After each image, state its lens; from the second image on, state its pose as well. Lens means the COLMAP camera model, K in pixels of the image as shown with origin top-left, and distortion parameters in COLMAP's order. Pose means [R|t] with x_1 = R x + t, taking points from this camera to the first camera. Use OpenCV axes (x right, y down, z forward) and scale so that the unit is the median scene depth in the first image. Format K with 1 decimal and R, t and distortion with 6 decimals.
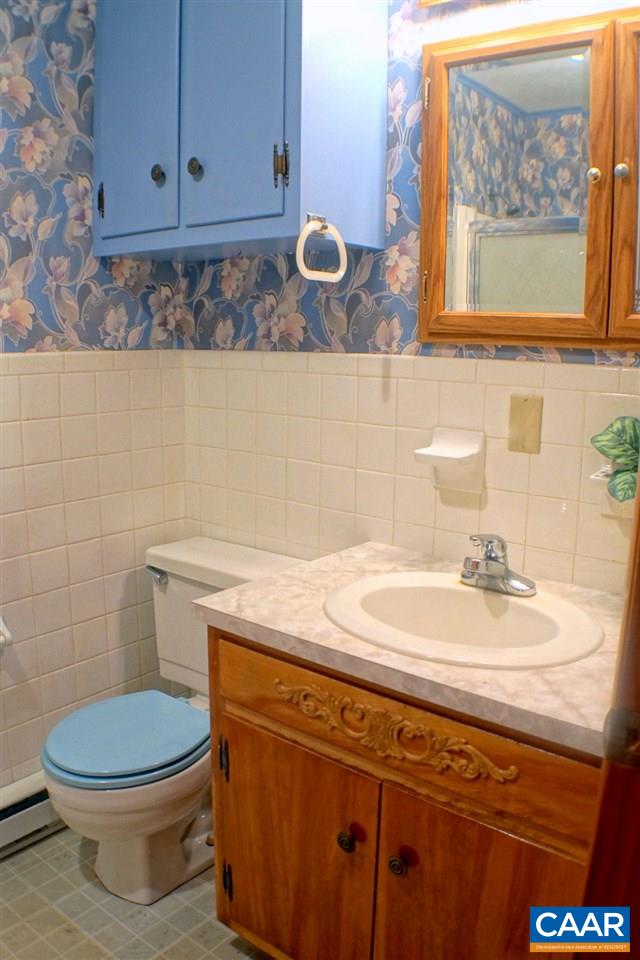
lens RADIAL K [[766.2, 0, 320.0], [0, 766.2, 480.0], [0, 0, 1]] dist [-0.197390, 0.040776]
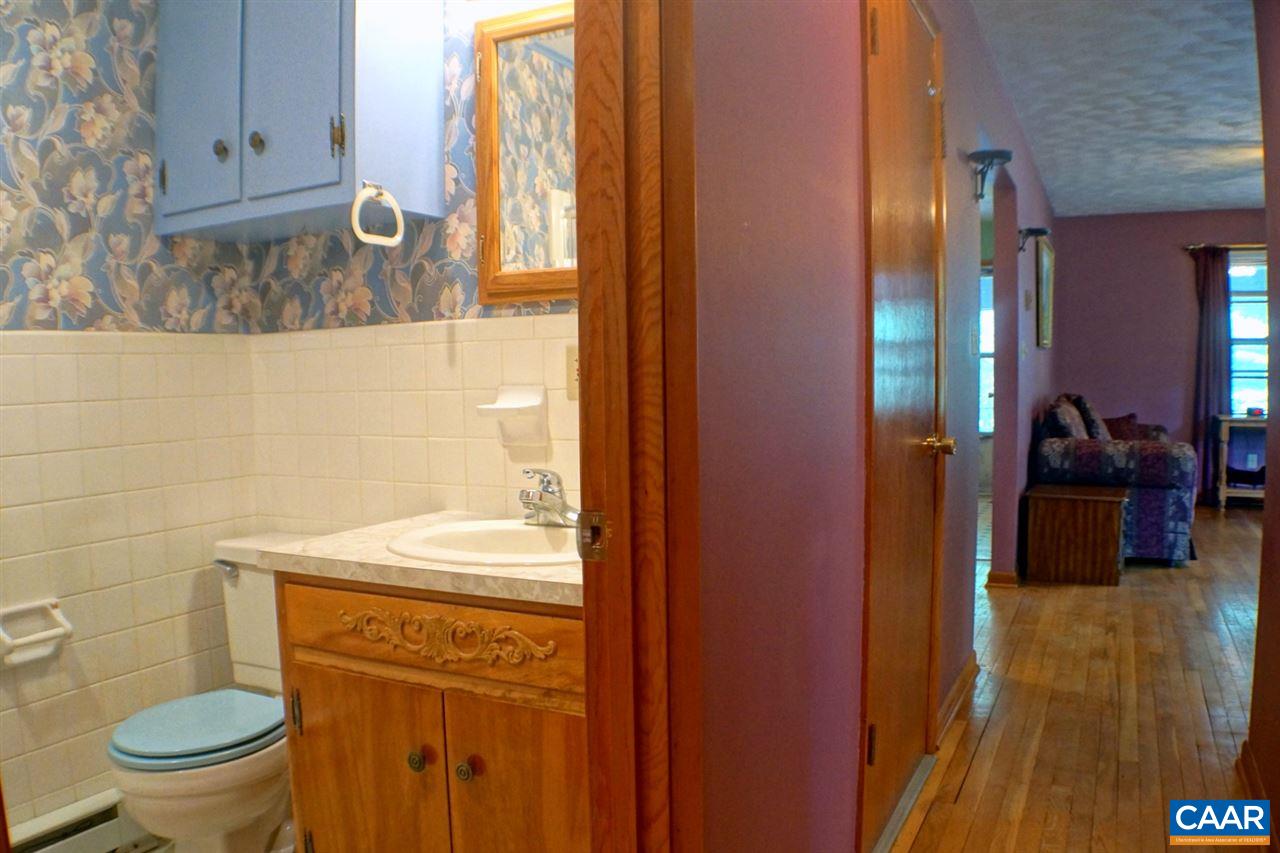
lens RADIAL K [[965.8, 0, 644.3], [0, 965.8, 440.0], [0, 0, 1]] dist [-0.191351, 0.031865]
pose [[0.977731, -0.046604, 0.204622, 0.073928], [0.071055, 0.990957, -0.113820, 0.162333], [-0.197467, 0.125824, 0.972201, -0.278861]]
